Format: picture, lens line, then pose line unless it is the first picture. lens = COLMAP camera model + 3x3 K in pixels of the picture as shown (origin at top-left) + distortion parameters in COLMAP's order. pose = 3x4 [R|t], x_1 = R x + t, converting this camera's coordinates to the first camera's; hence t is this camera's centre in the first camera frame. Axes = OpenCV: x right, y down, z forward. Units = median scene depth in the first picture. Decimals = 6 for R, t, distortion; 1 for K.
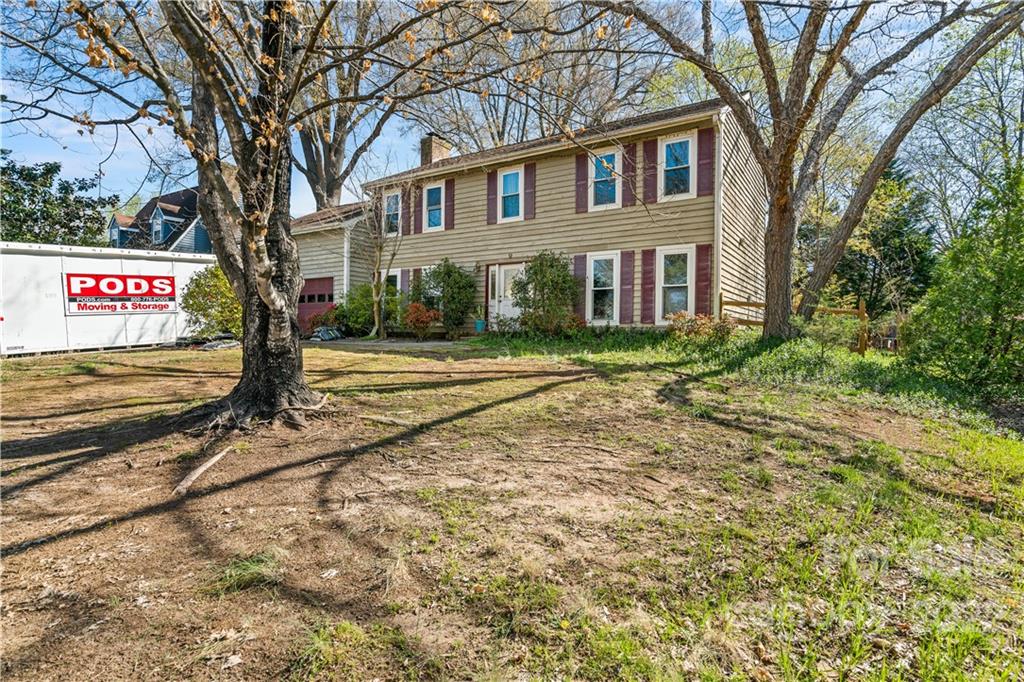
lens RADIAL K [[532.6, 0, 519.1], [0, 532.6, 341.0], [0, 0, 1]] dist [-0.034041, -0.000711]
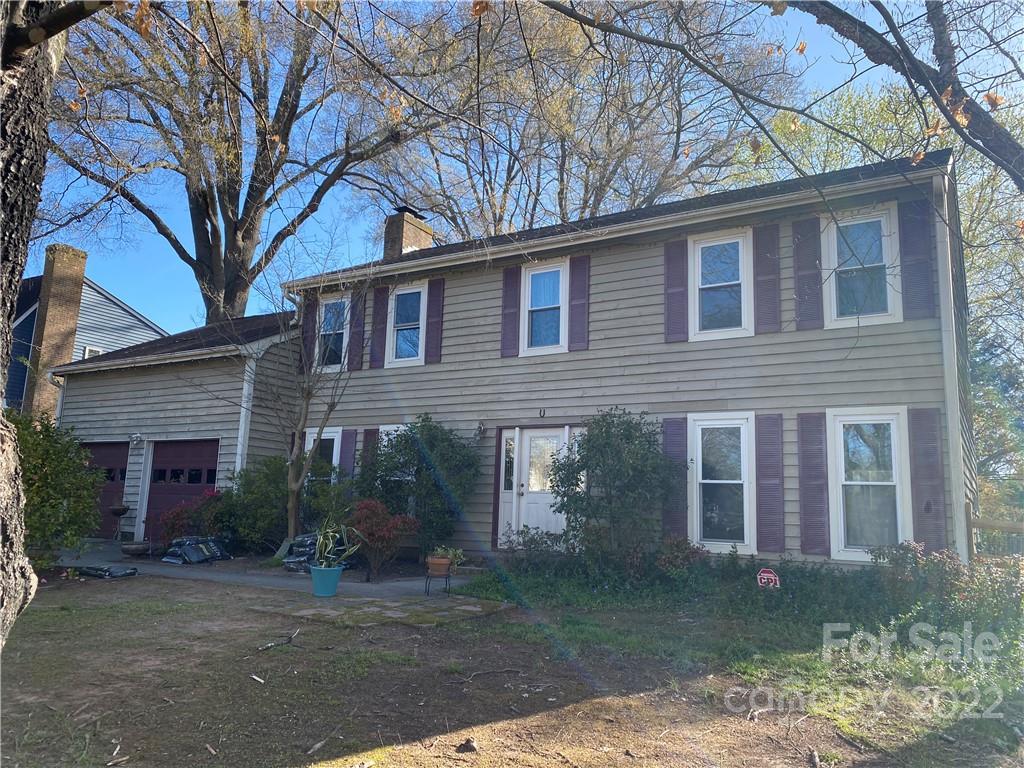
lens RADIAL K [[773.9, 0, 512.1], [0, 773.9, 380.2], [0, 0, 1]] dist [0.004483, -0.007967]
pose [[0.999375, 0.032236, 0.014501, -0.059702], [-0.029034, 0.982609, -0.183402, -0.044080], [-0.020161, 0.182867, 0.982931, 0.192662]]
